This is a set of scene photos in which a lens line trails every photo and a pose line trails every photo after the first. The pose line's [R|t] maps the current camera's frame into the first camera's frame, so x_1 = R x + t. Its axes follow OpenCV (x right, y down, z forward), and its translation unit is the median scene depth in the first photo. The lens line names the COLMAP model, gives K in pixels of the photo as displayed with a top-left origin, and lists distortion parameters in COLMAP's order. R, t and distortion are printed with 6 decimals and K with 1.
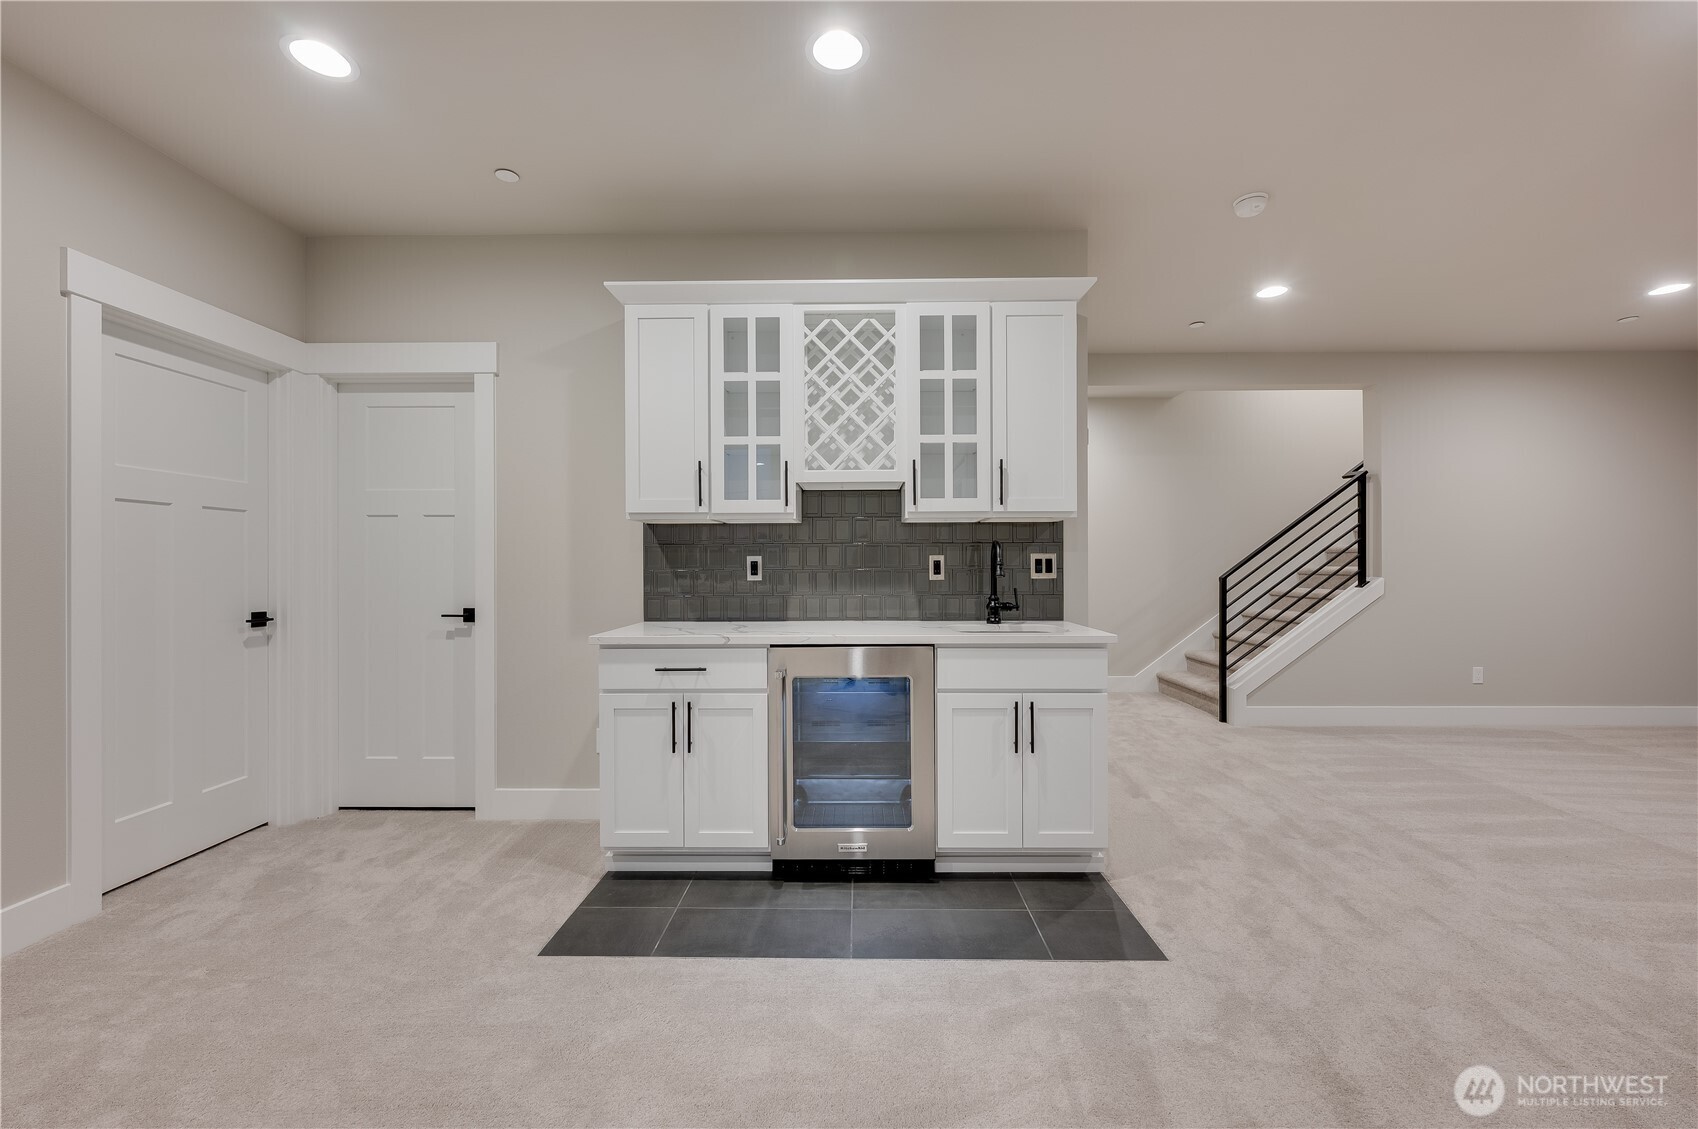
lens RADIAL K [[678.4, 0, 852.1], [0, 678.4, 561.2], [0, 0, 1]] dist [0.000399, 0.000431]
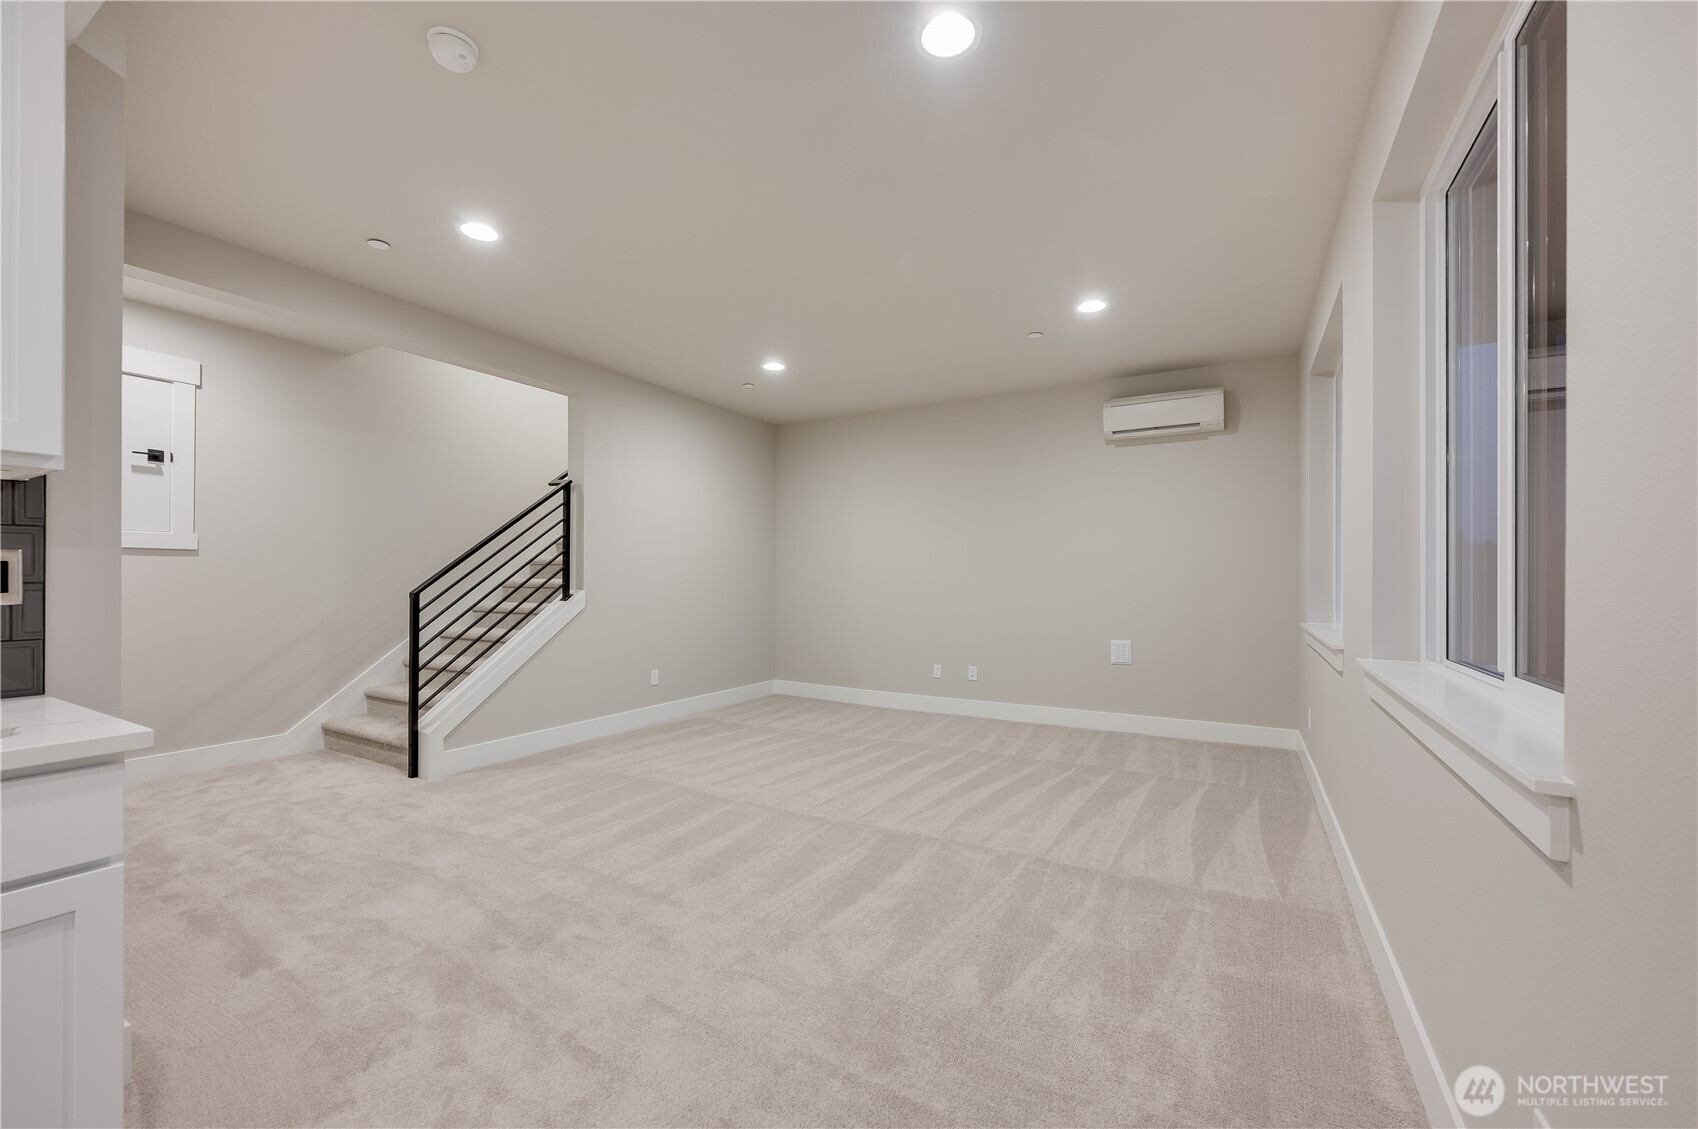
lens RADIAL K [[676.4, 0, 846.7], [0, 676.4, 576.5], [0, 0, 1]] dist [-0.000508, -0.000006]
pose [[0.489269, 0.005006, 0.872119, 0.176085], [-0.009459, 0.999955, -0.000433, 0.001533], [-0.872082, -0.008037, 0.489294, 0.294912]]
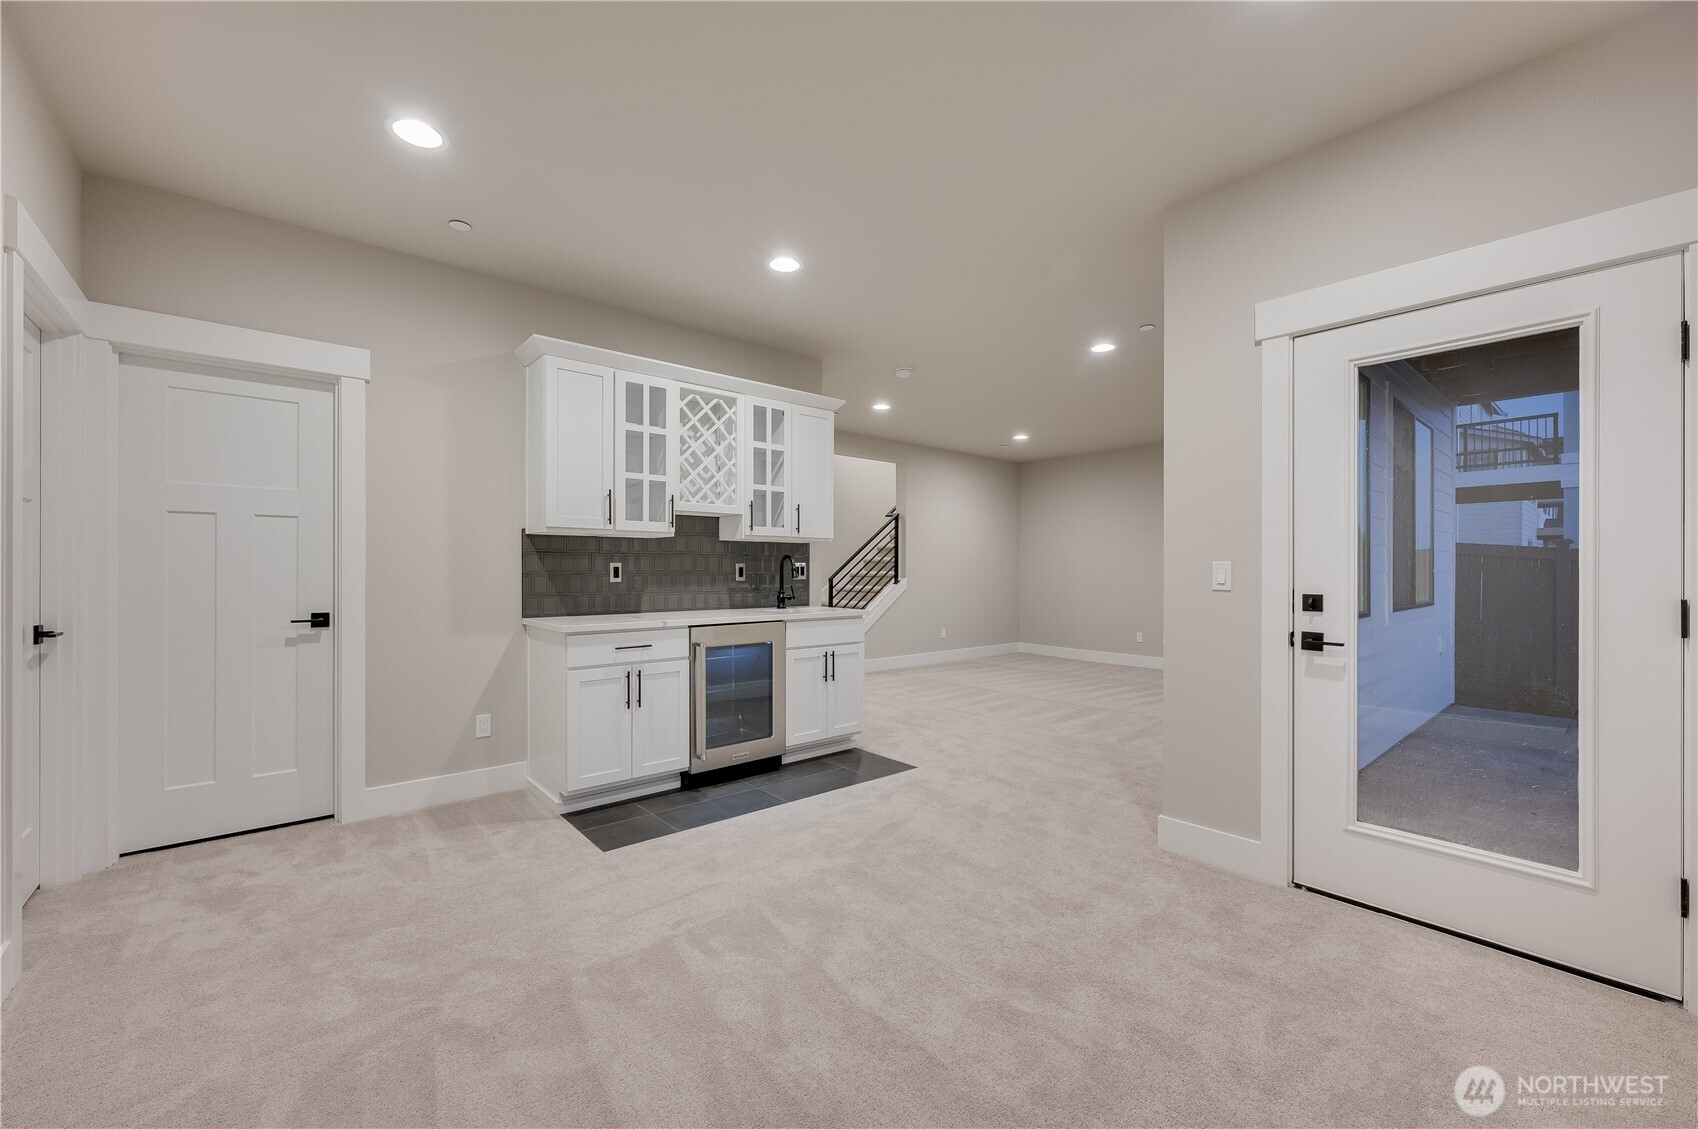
lens RADIAL K [[670.9, 0, 849.0], [0, 670.9, 564.5], [0, 0, 1]] dist [0.000856, 0.000123]
pose [[0.752639, 0.009013, 0.658372, -0.641888], [-0.008651, 0.999955, -0.003800, -0.003289], [-0.658377, -0.002835, 0.752683, -0.232215]]
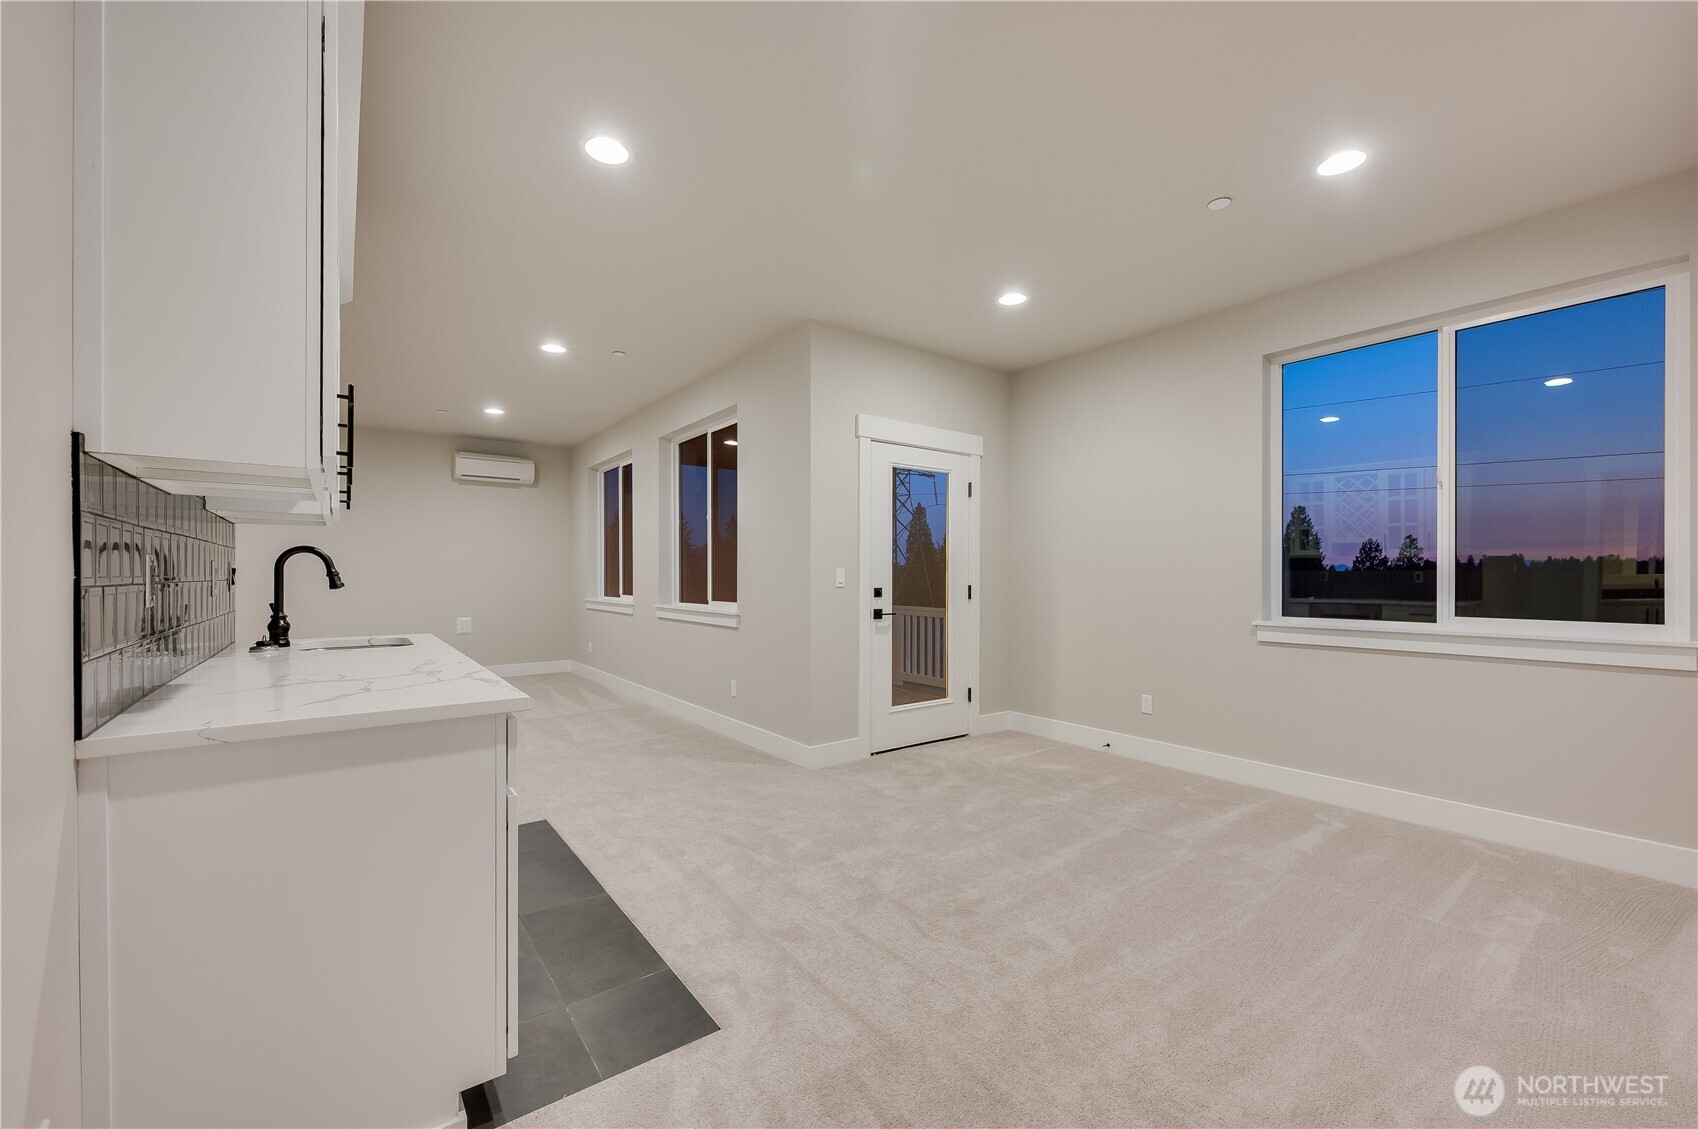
lens RADIAL K [[689.1, 0, 849.0], [0, 689.1, 564.5], [0, 0, 1]] dist [-0.000308, 0.000121]
pose [[-0.603142, 0.011821, 0.797546, -0.824682], [-0.004974, 0.999815, -0.018580, 0.002572], [-0.797619, -0.015173, -0.602971, 0.906214]]
